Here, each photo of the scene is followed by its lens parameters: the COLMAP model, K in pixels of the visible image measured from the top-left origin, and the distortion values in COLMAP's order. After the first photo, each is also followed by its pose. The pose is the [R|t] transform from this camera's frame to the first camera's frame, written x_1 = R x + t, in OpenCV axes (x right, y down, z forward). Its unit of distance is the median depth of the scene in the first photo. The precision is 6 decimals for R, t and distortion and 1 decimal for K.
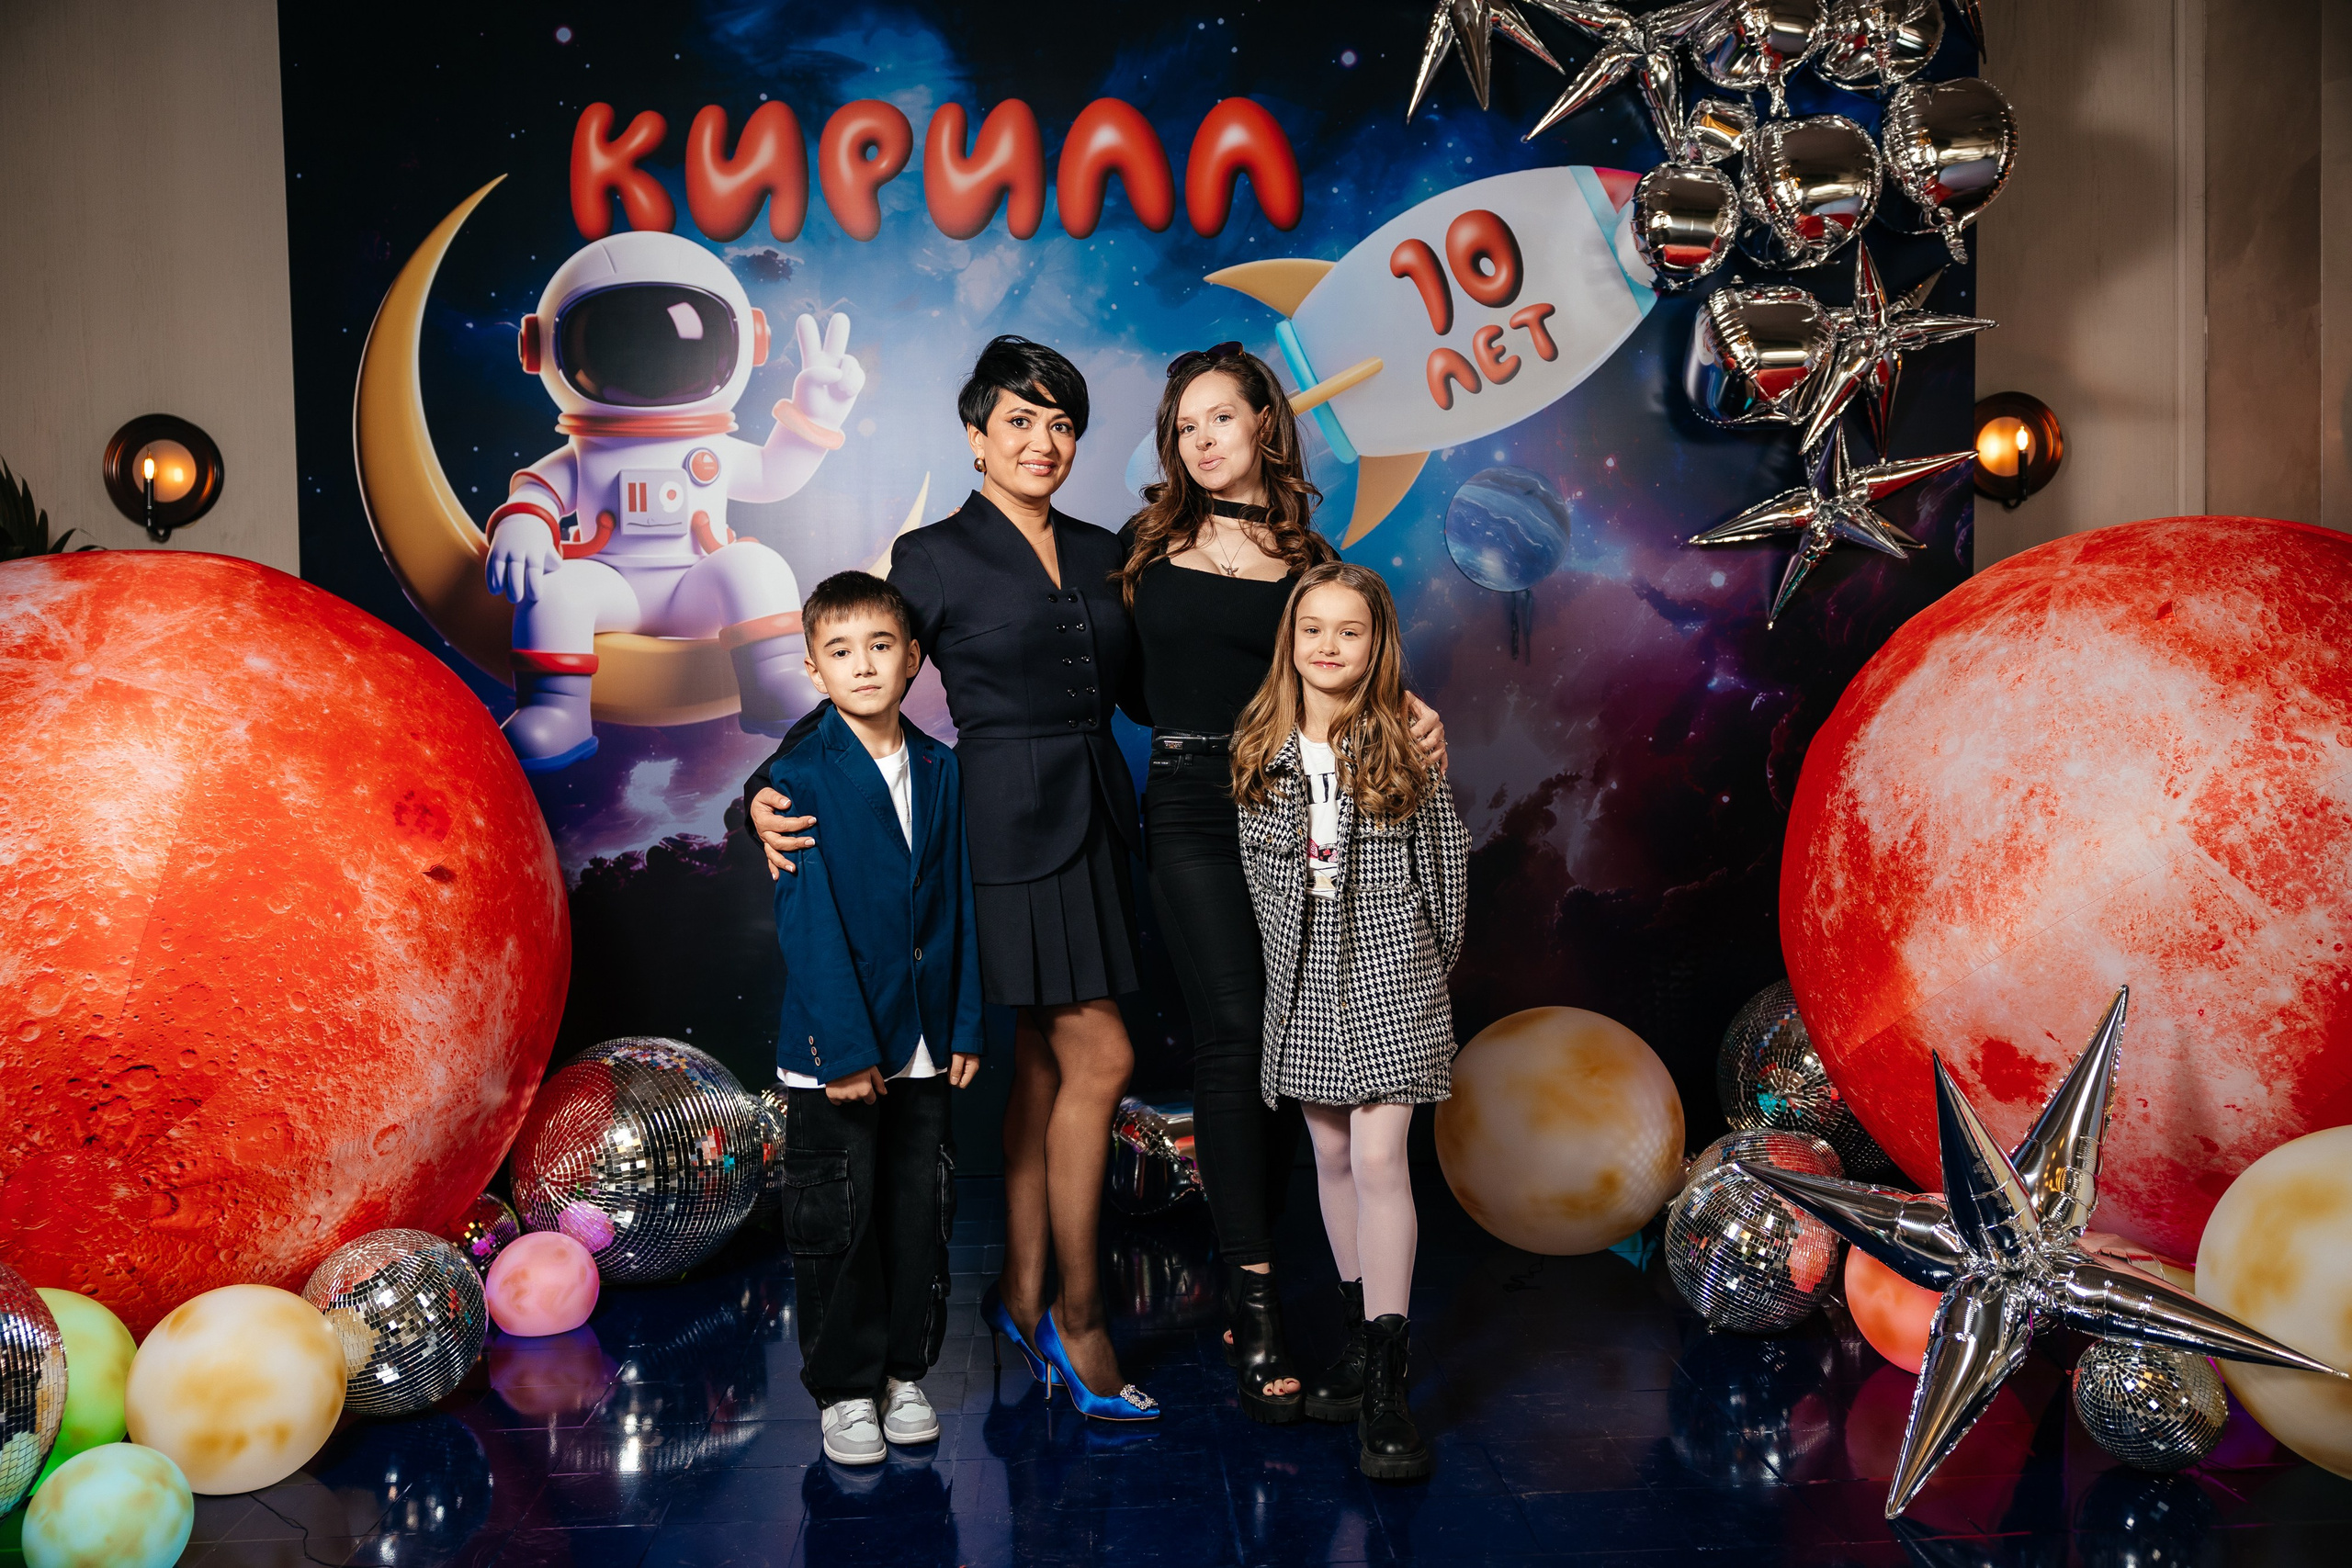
lens RADIAL K [[2060.6, 0, 1174.3], [0, 2060.6, 807.4], [0, 0, 1]] dist [0.089336, 0.013056]
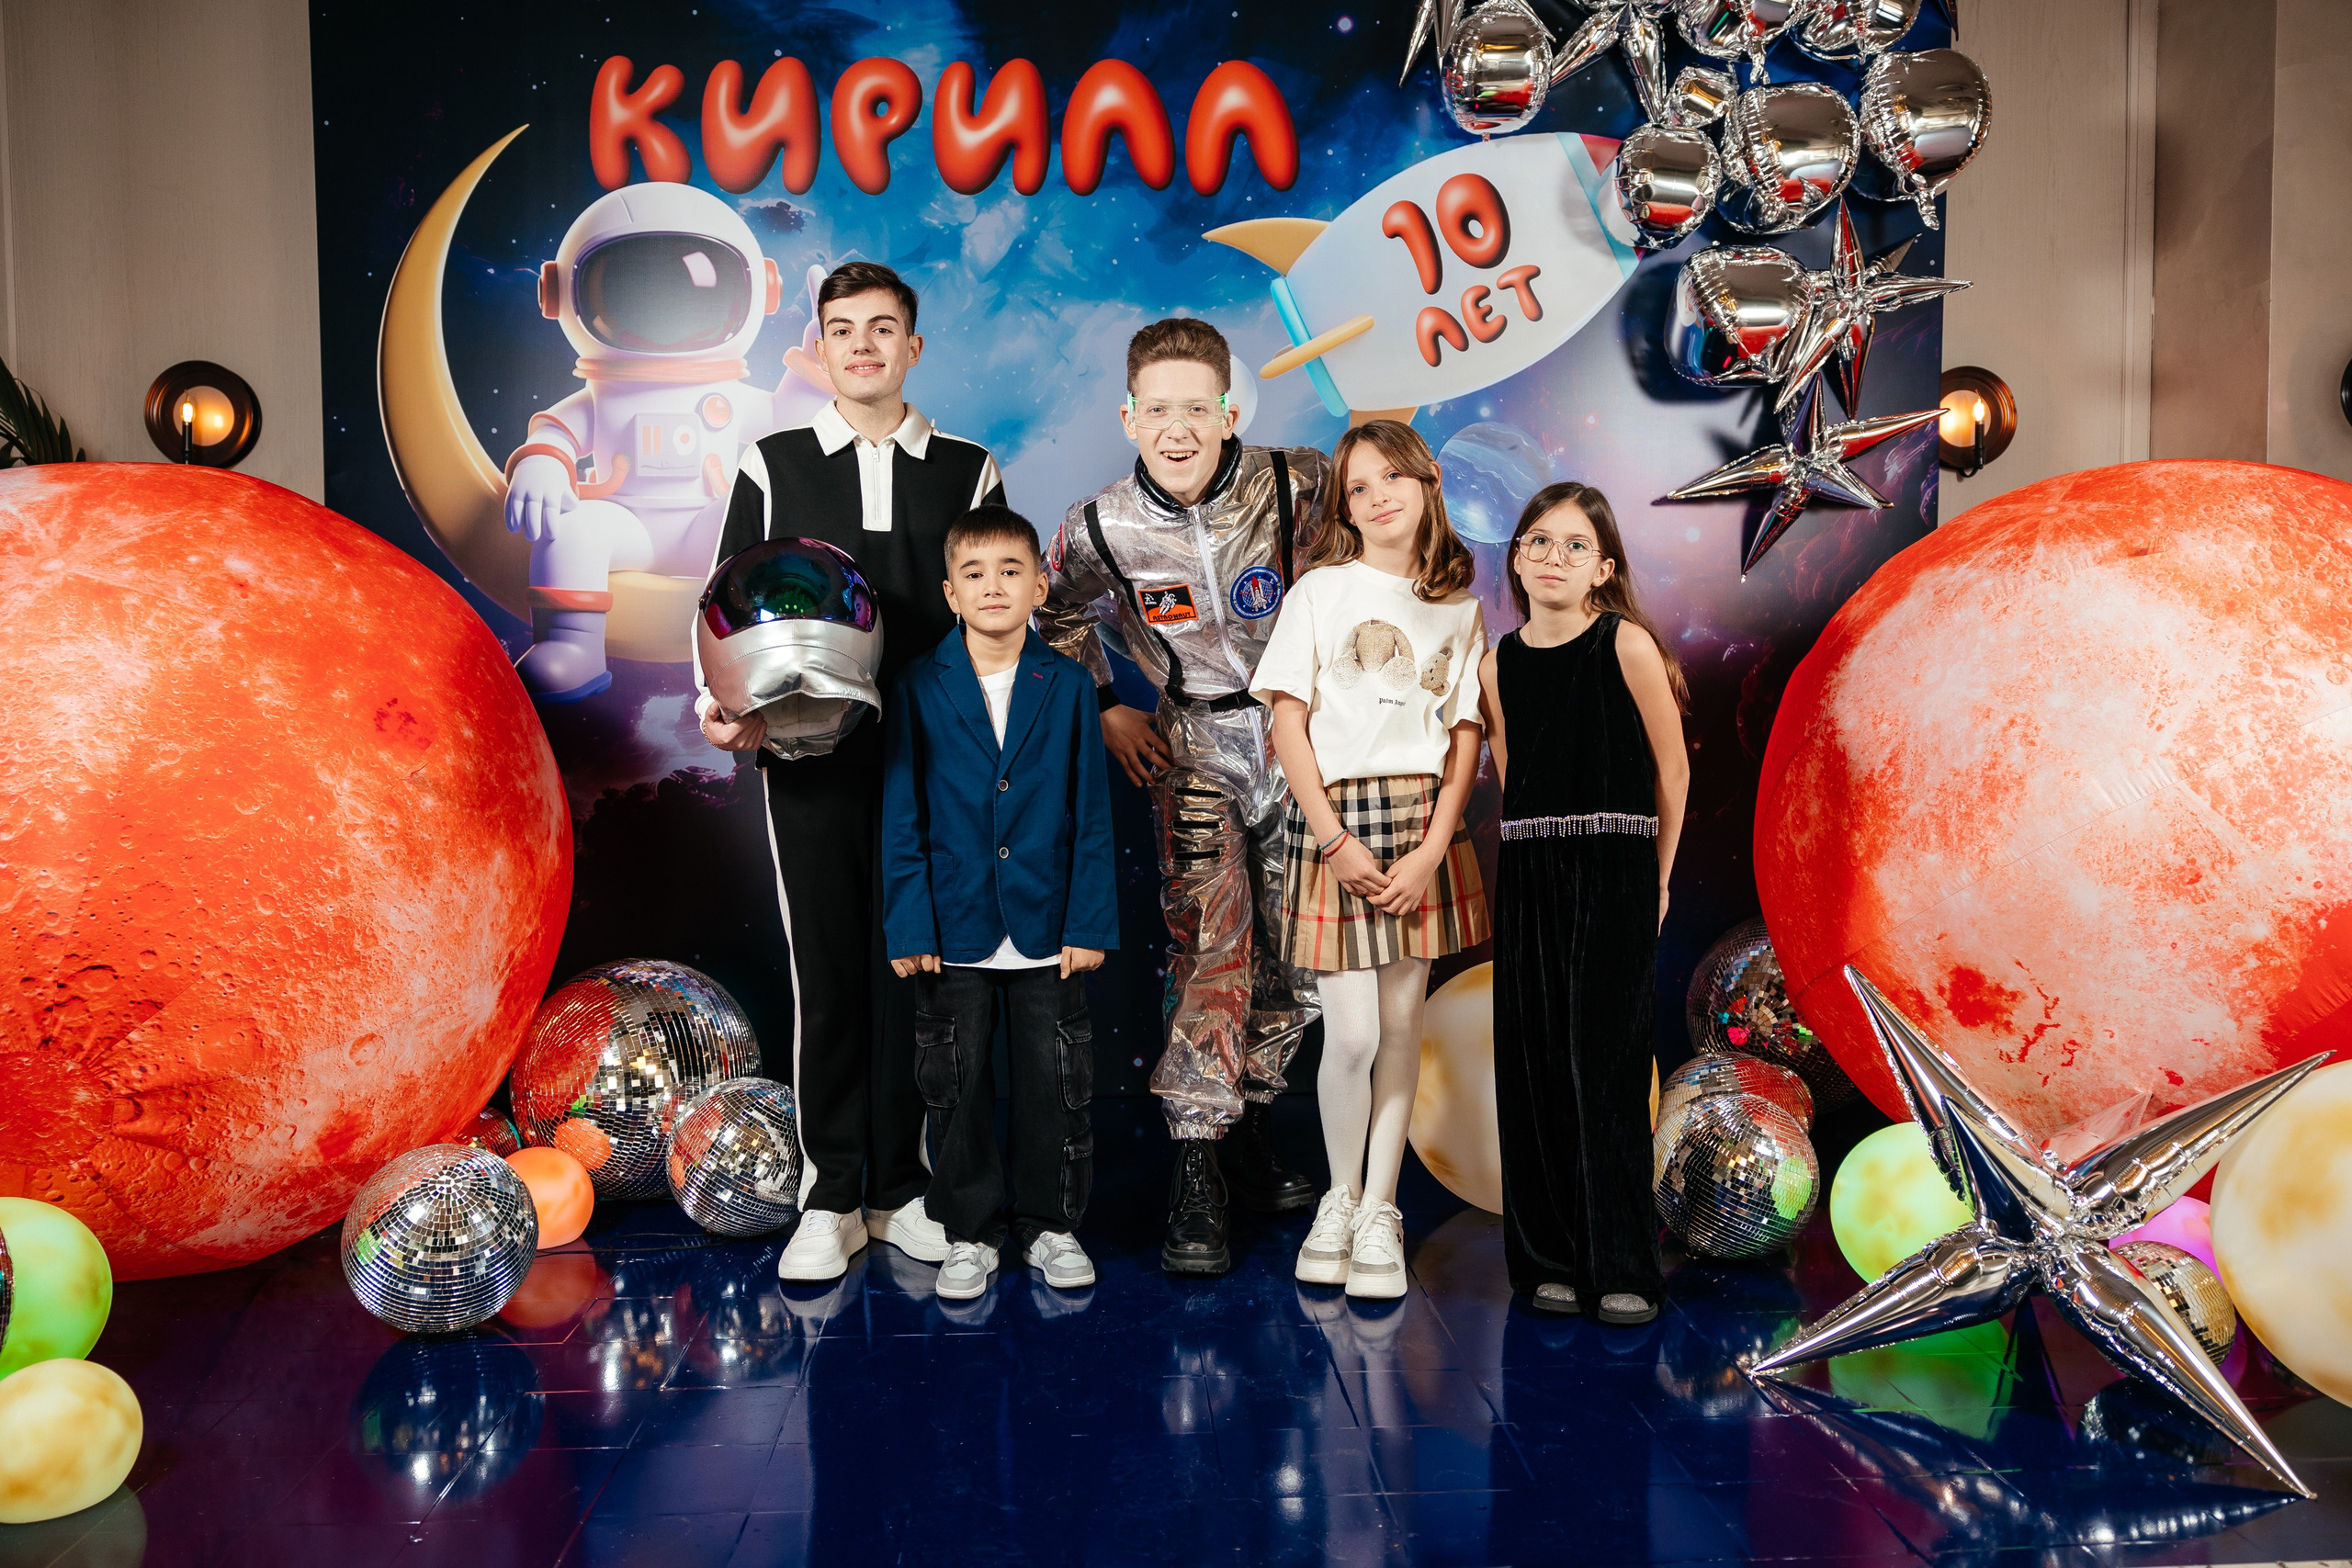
lens RADIAL K [[1871.6, 0, 1174.2], [0, 1871.6, 769.8], [0, 0, 1]] dist [0.104384, -0.006961]
pose [[0.999896, 0.014424, -0.000491, 0.006781], [-0.014426, 0.999879, -0.005857, 0.024355], [0.000407, 0.005863, 0.999983, 0.085031]]
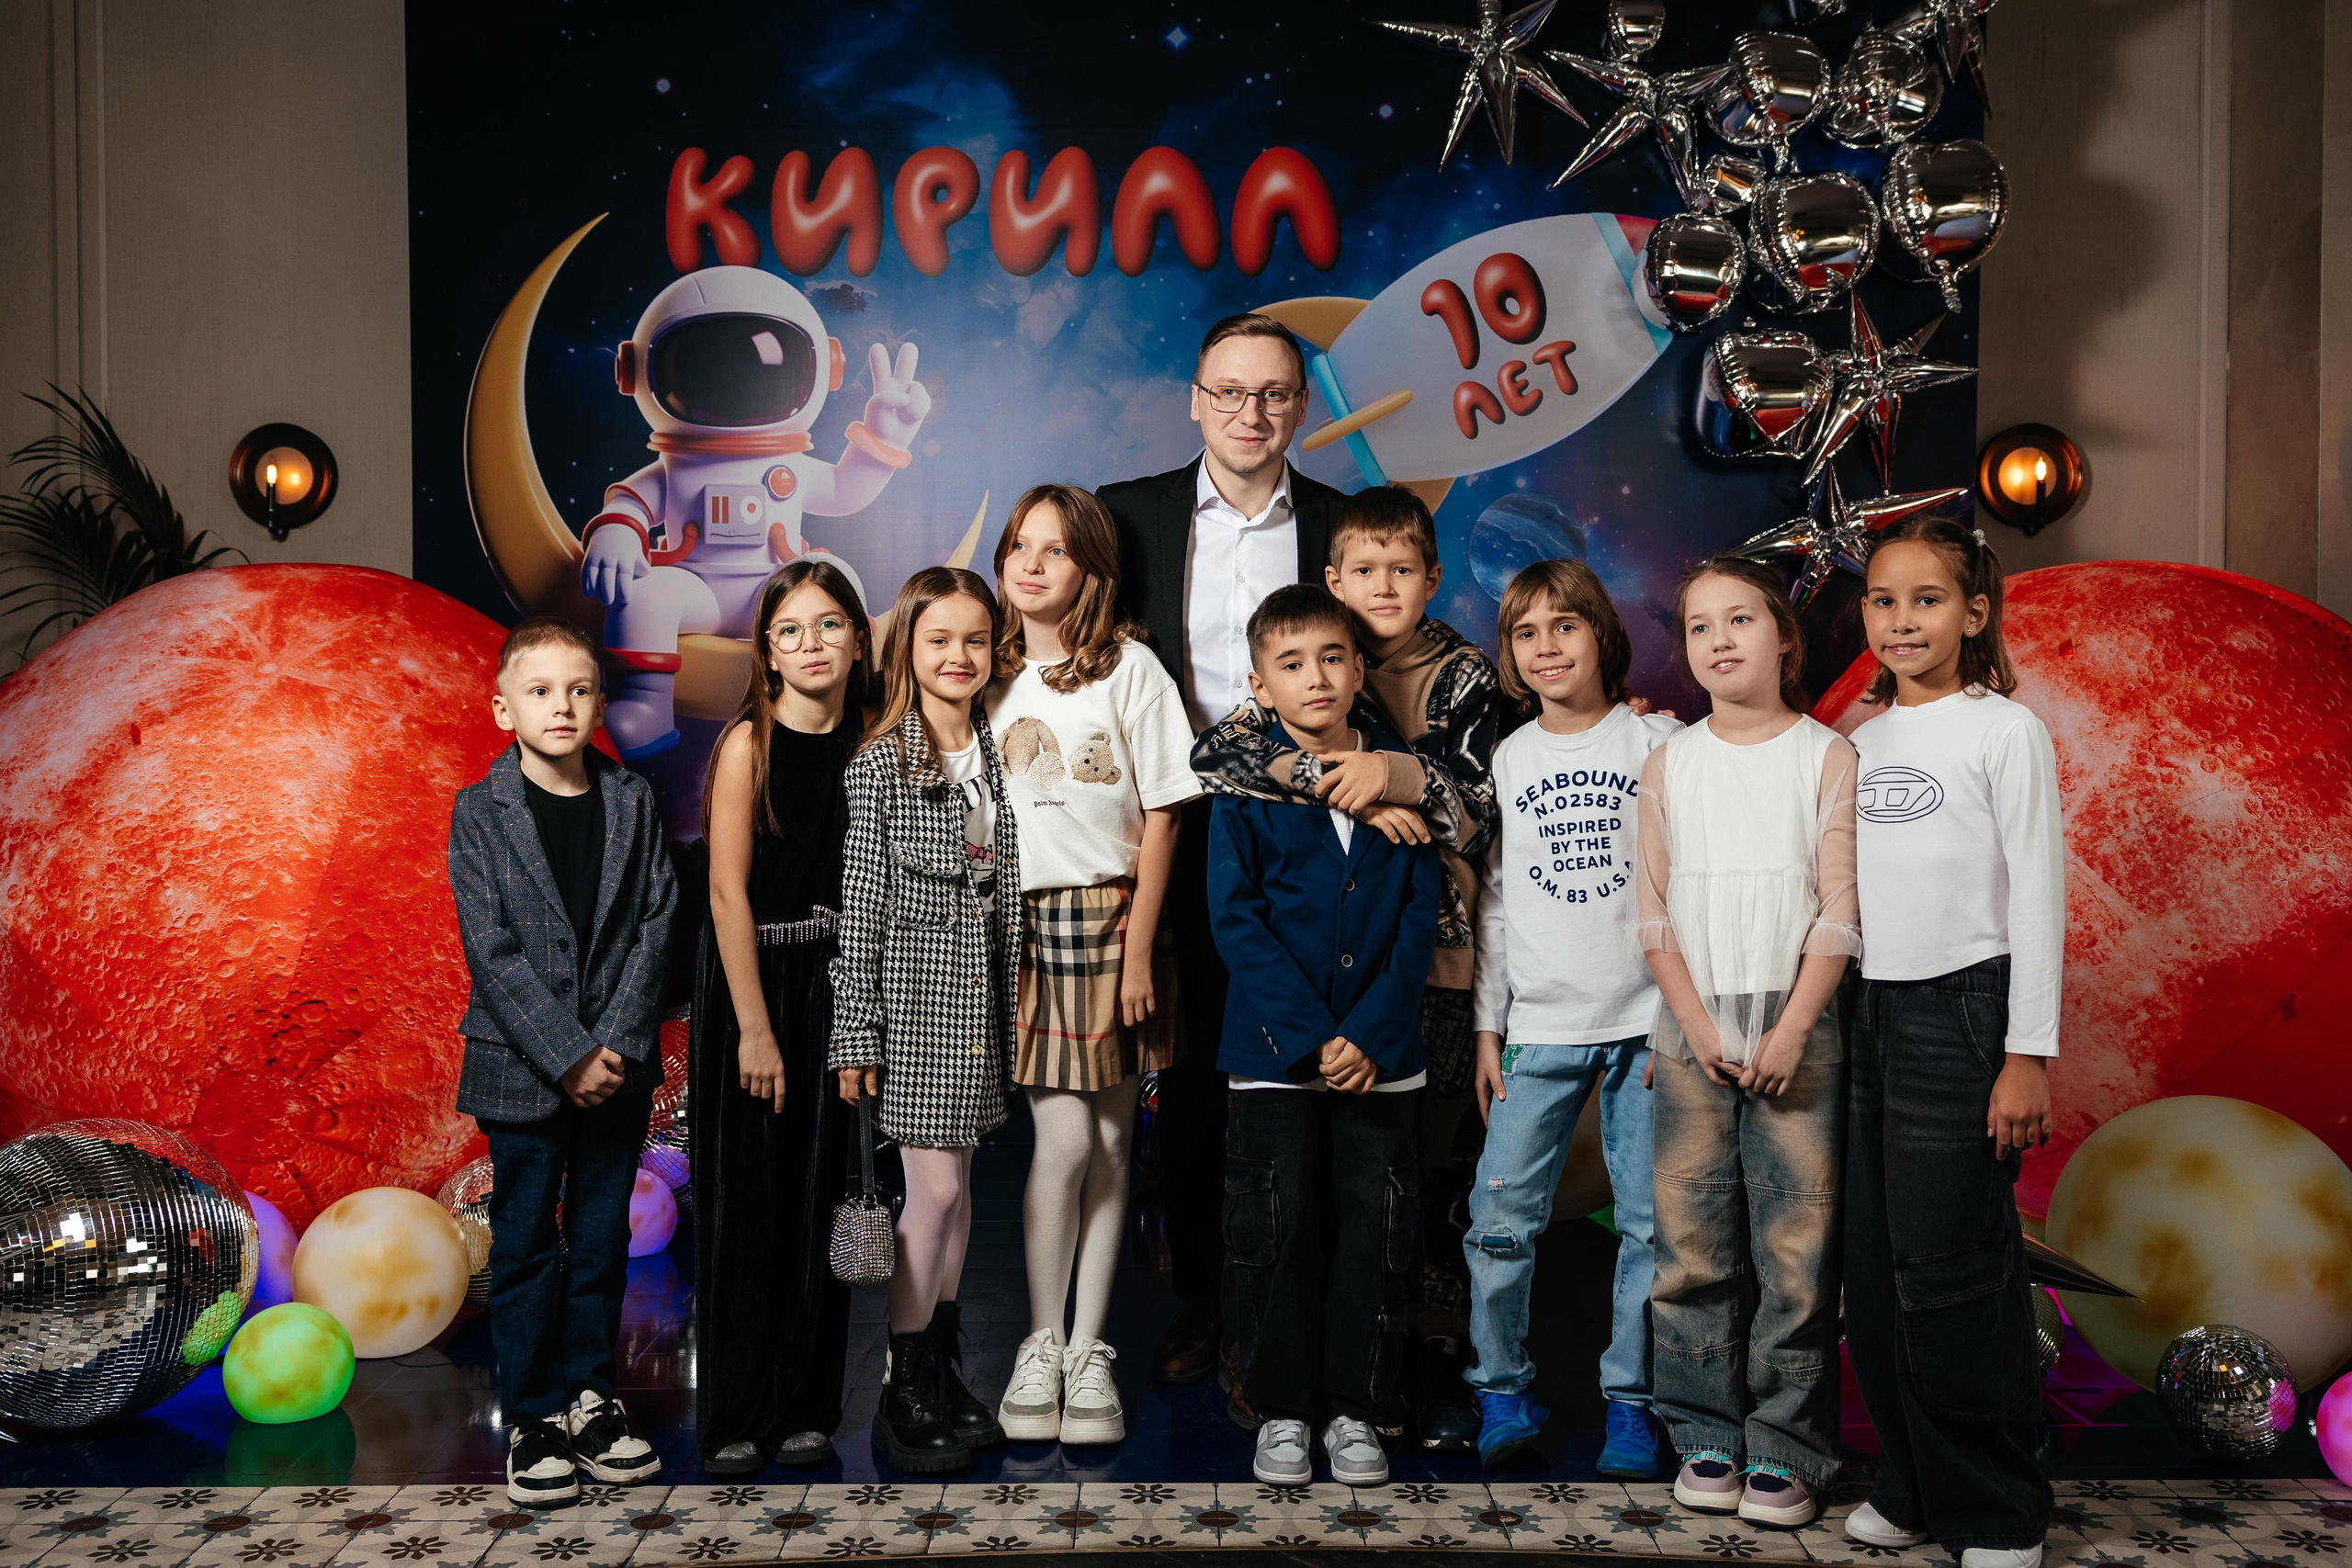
lens RADIAL K [[2188.4, 0, 1179.9], [0, 2188.4, 813.4], [0, 0, 1]] dist [0.072342, -0.005984]
pose [[0.999141, 0.020729, -0.035873, 0.037274], [-0.020664, 0.999784, 0.002168, 0.002588], [0.035910, -0.001425, 0.999354, -0.199856]]
